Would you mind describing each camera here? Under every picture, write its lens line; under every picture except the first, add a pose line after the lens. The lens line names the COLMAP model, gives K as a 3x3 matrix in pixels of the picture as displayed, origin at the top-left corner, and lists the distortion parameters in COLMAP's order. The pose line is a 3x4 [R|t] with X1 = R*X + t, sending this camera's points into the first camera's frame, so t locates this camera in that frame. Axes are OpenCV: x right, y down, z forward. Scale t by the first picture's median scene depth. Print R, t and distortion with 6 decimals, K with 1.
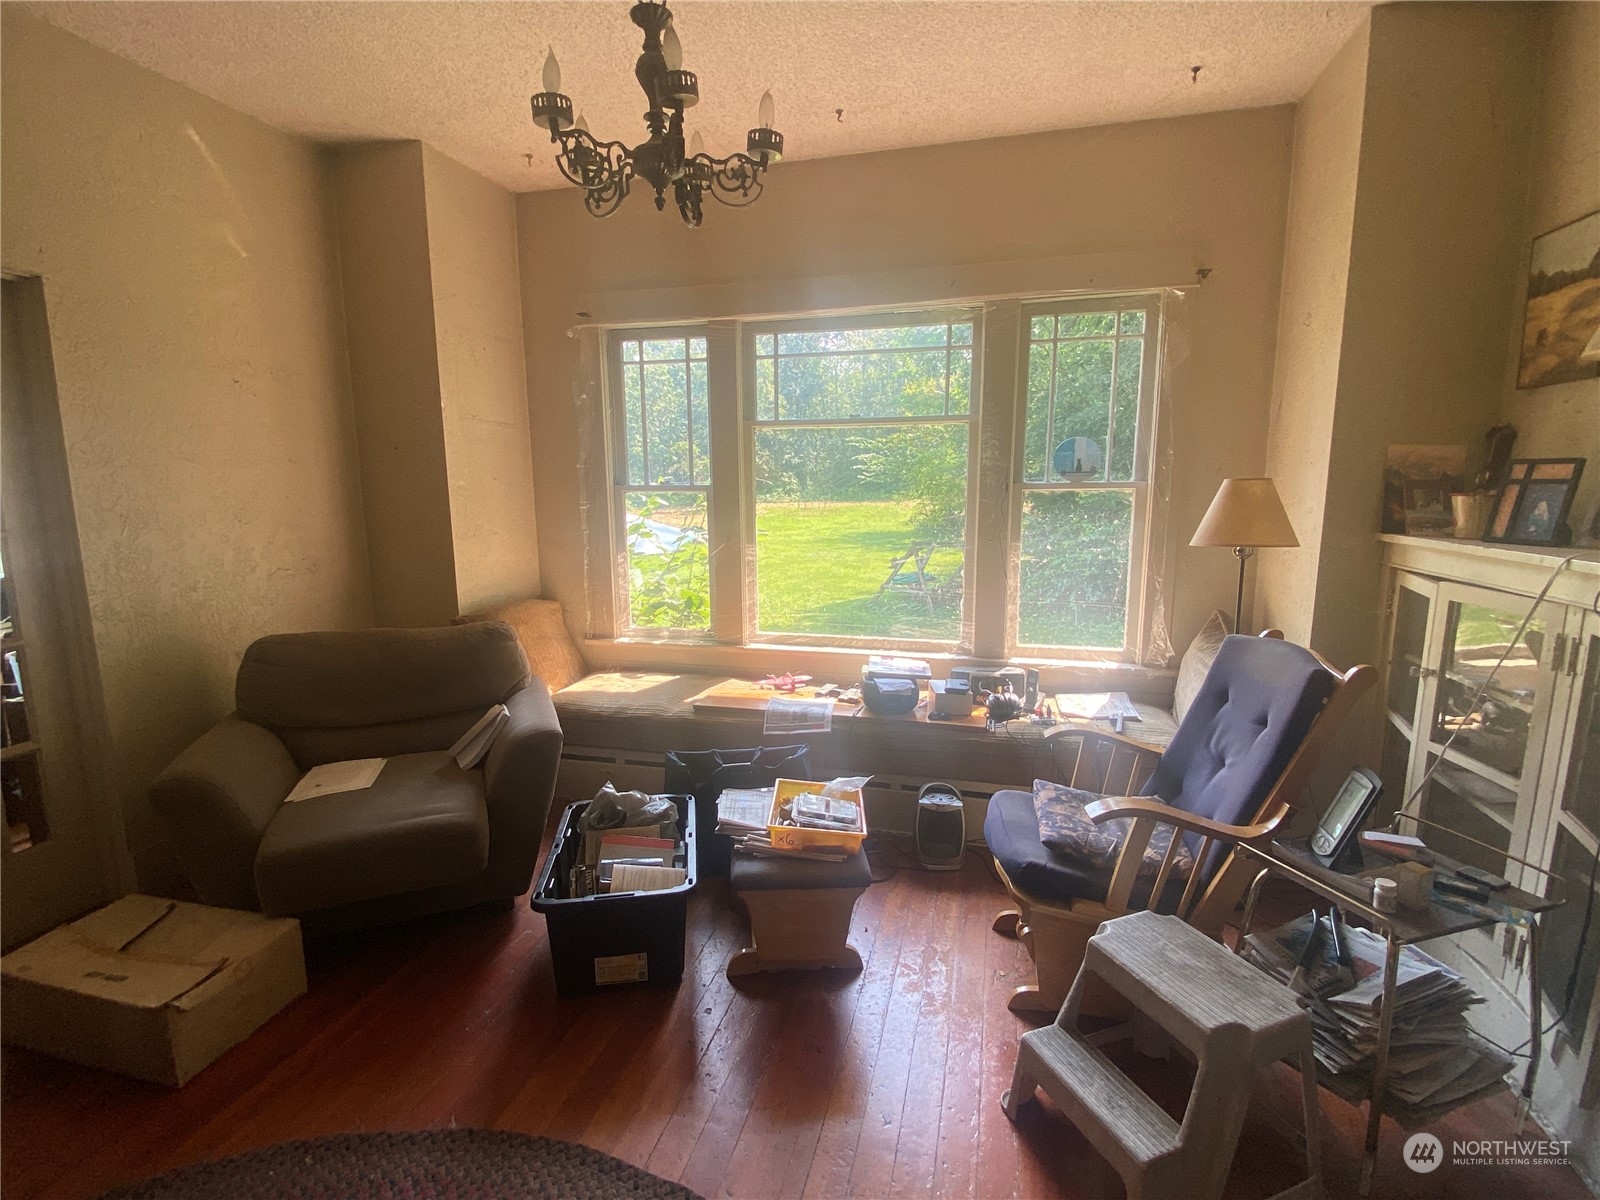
lens RADIAL K [[736.6, 0, 801.9], [0, 736.6, 608.1], [0, 0, 1]] dist [-0.027063, -0.001356]
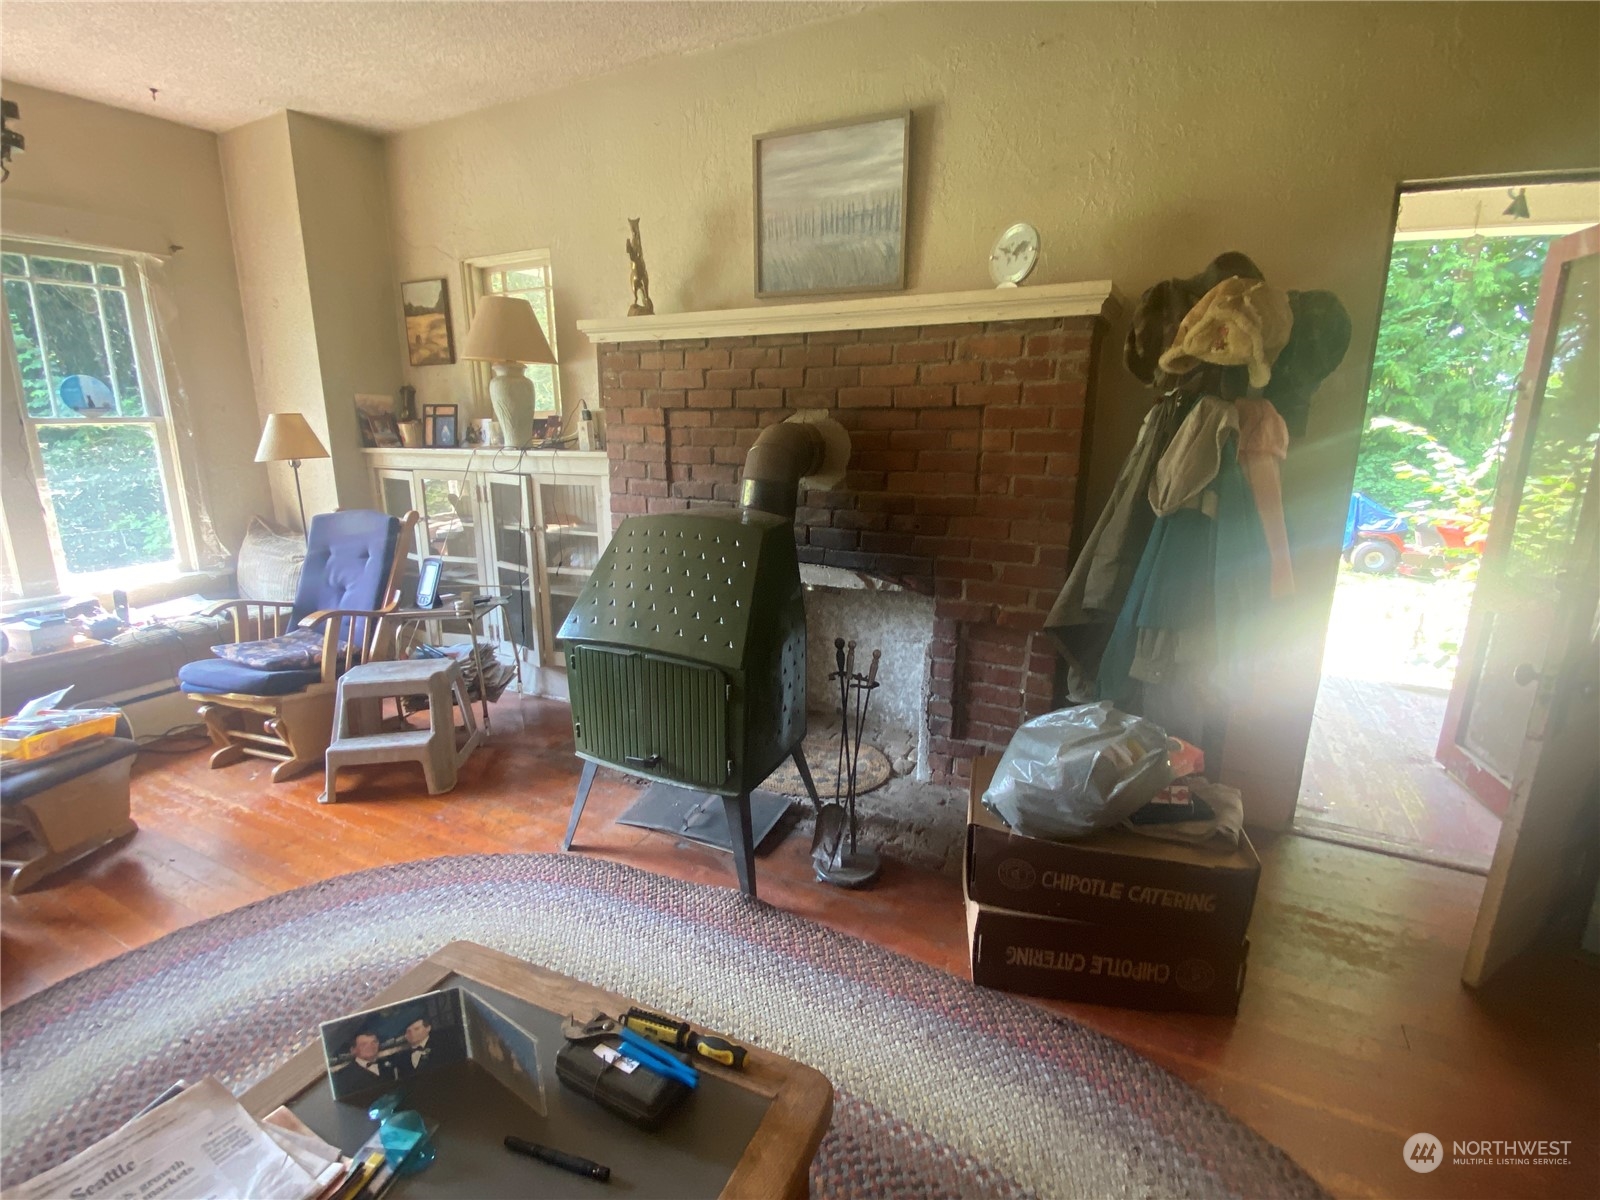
lens RADIAL K [[736.6, 0, 806.5], [0, 736.6, 604.0], [0, 0, 1]] dist [-0.027063, -0.001356]
pose [[0.190987, -0.222768, 0.955980, -0.754715], [0.156791, 0.968326, 0.194321, 0.085878], [-0.968989, 0.112776, 0.219866, -0.342699]]
